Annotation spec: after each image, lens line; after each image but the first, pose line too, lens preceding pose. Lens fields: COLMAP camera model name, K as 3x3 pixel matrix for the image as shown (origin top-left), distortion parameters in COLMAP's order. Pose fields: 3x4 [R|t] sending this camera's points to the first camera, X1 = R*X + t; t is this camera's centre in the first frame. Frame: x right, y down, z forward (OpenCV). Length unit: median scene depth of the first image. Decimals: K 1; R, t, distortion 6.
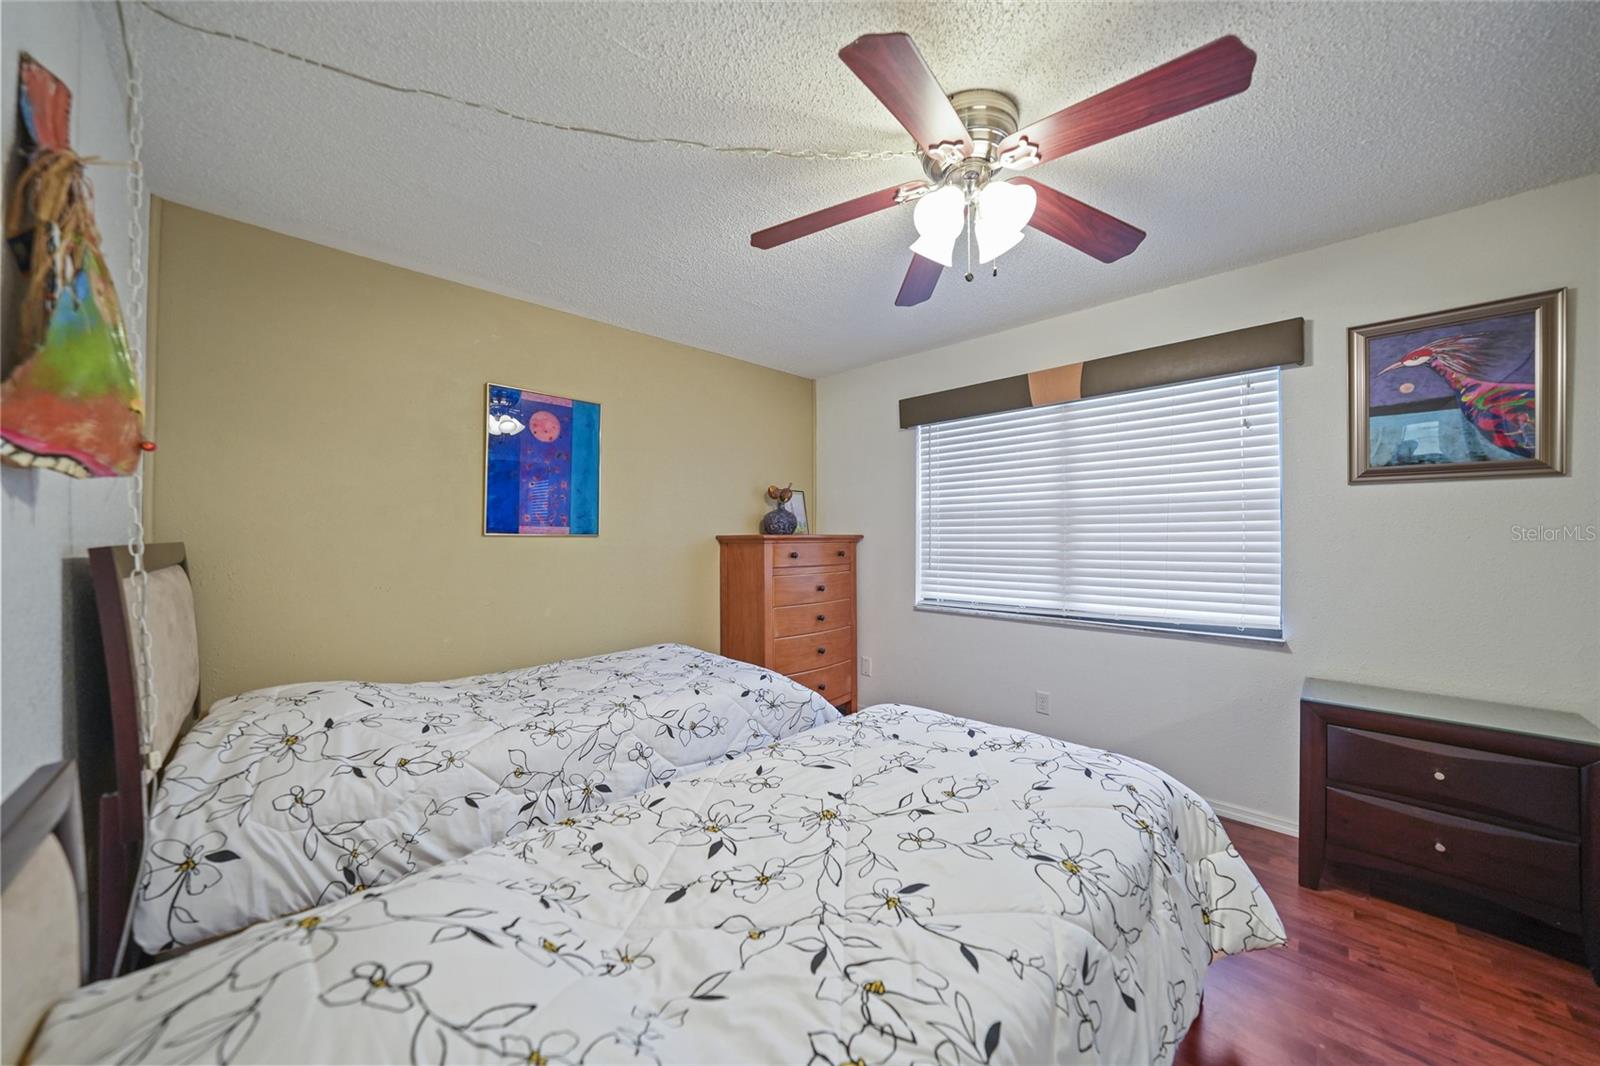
lens RADIAL K [[555.0, 0, 796.7], [0, 555.0, 531.6], [0, 0, 1]] dist [-0.027178, 0.005881]
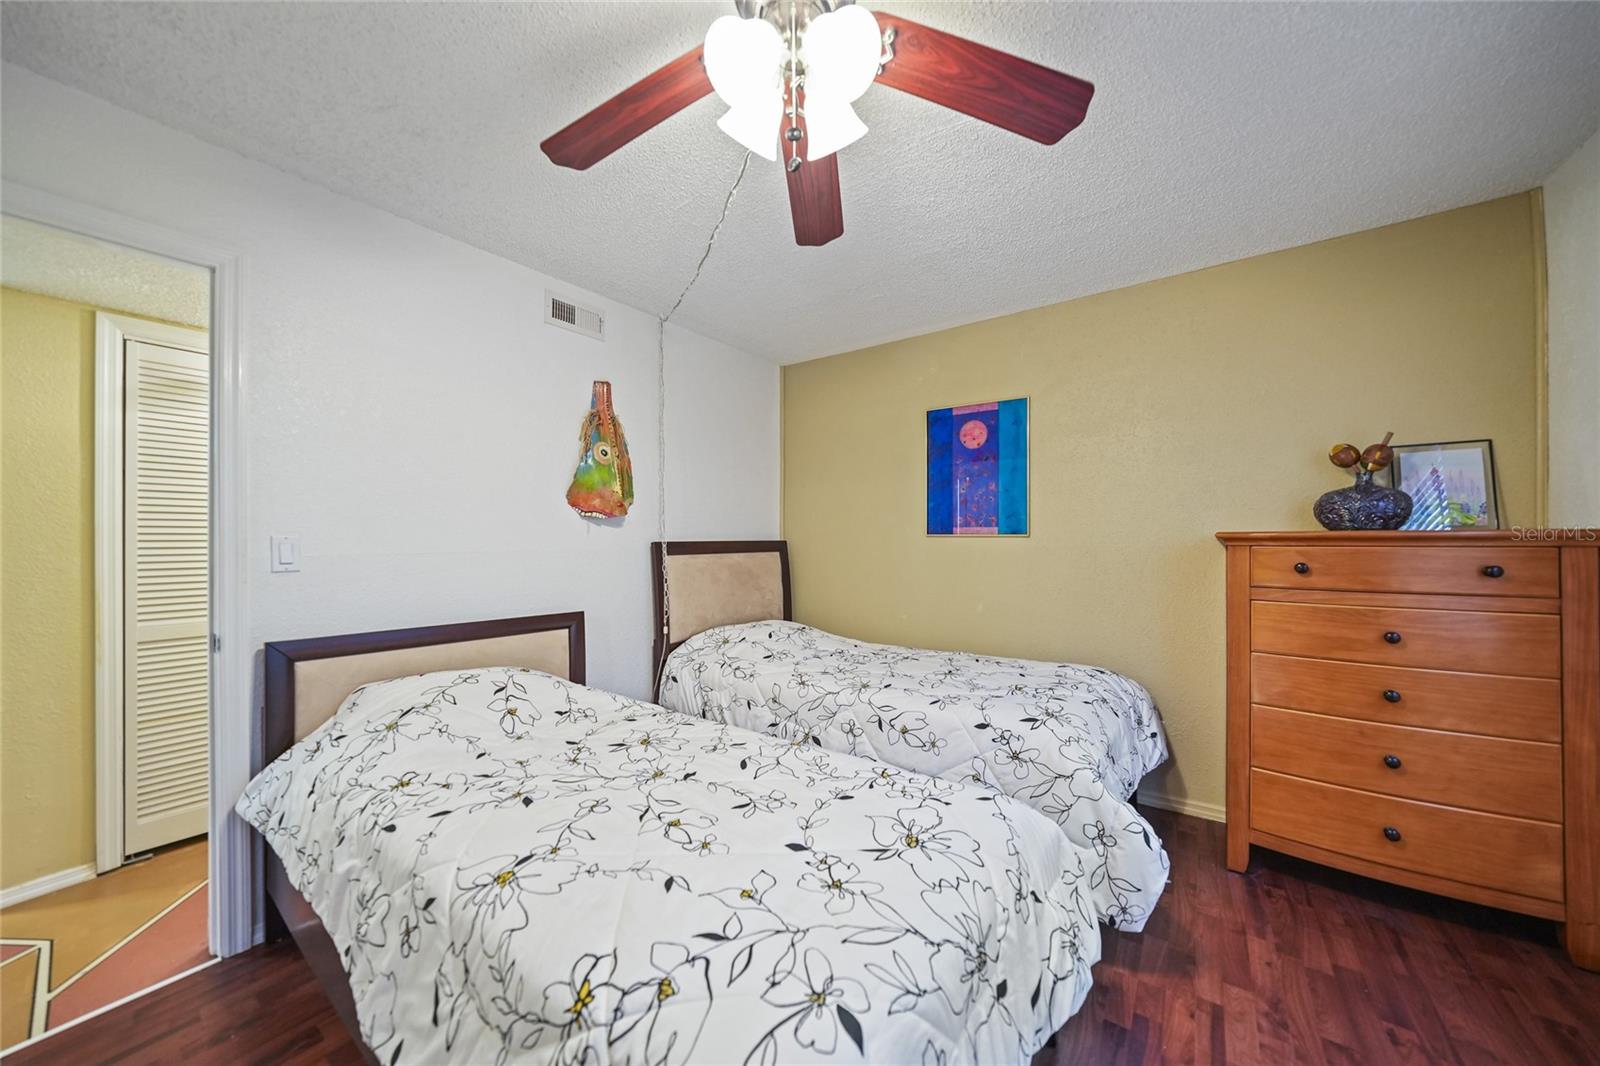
lens RADIAL K [[555.0, 0, 801.5], [0, 555.0, 539.0], [0, 0, 1]] dist [-0.027178, 0.005881]
pose [[0.154175, 0.001448, -0.988042, 0.762492], [0.014790, 0.999884, 0.003773, 0.006385], [0.987933, -0.015195, 0.154136, 0.681838]]
